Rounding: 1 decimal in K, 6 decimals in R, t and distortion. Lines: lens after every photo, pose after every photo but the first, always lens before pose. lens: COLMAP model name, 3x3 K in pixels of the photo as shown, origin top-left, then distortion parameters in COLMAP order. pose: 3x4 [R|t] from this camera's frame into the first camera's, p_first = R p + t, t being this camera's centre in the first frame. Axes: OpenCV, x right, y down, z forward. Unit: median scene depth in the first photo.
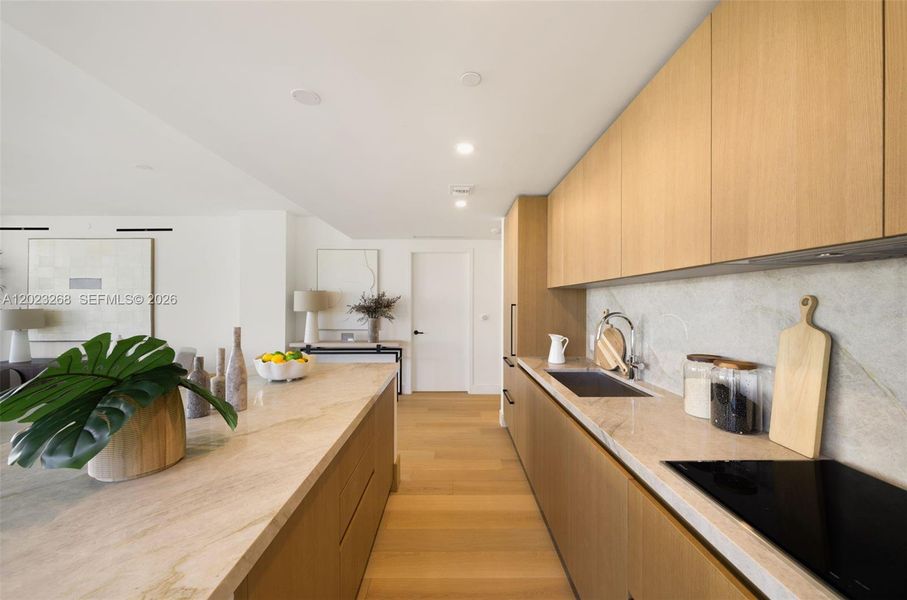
lens RADIAL K [[346.5, 0, 455.6], [0, 346.5, 305.8], [0, 0, 1]] dist [0.000088, -0.000117]
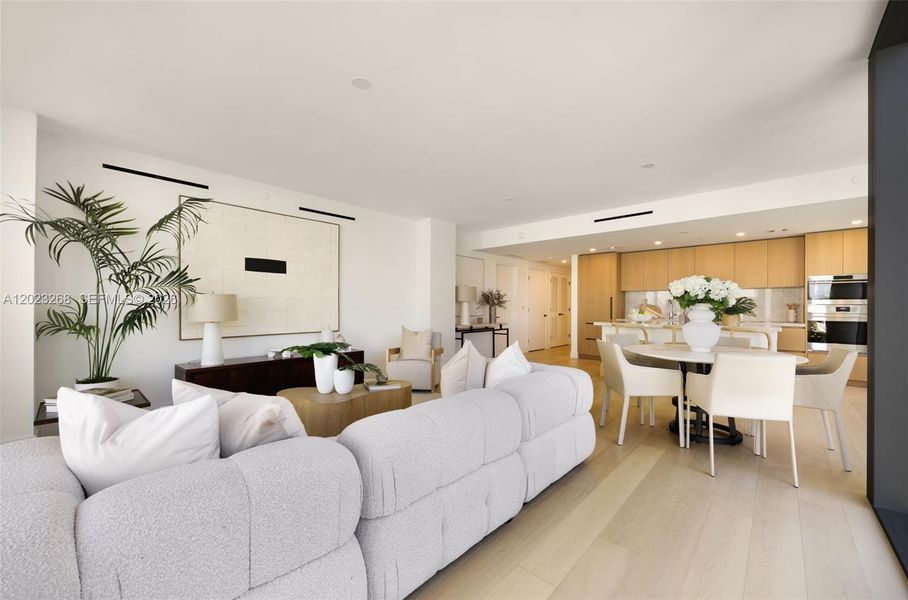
lens RADIAL K [[355.9, 0, 456.5], [0, 355.9, 305.9], [0, 0, 1]] dist [0.005989, -0.000213]
pose [[0.669626, -0.000766, 0.742698, -1.467877], [0.004576, 0.999985, -0.003095, 0.036212], [-0.742684, 0.005471, 0.669619, 0.102888]]
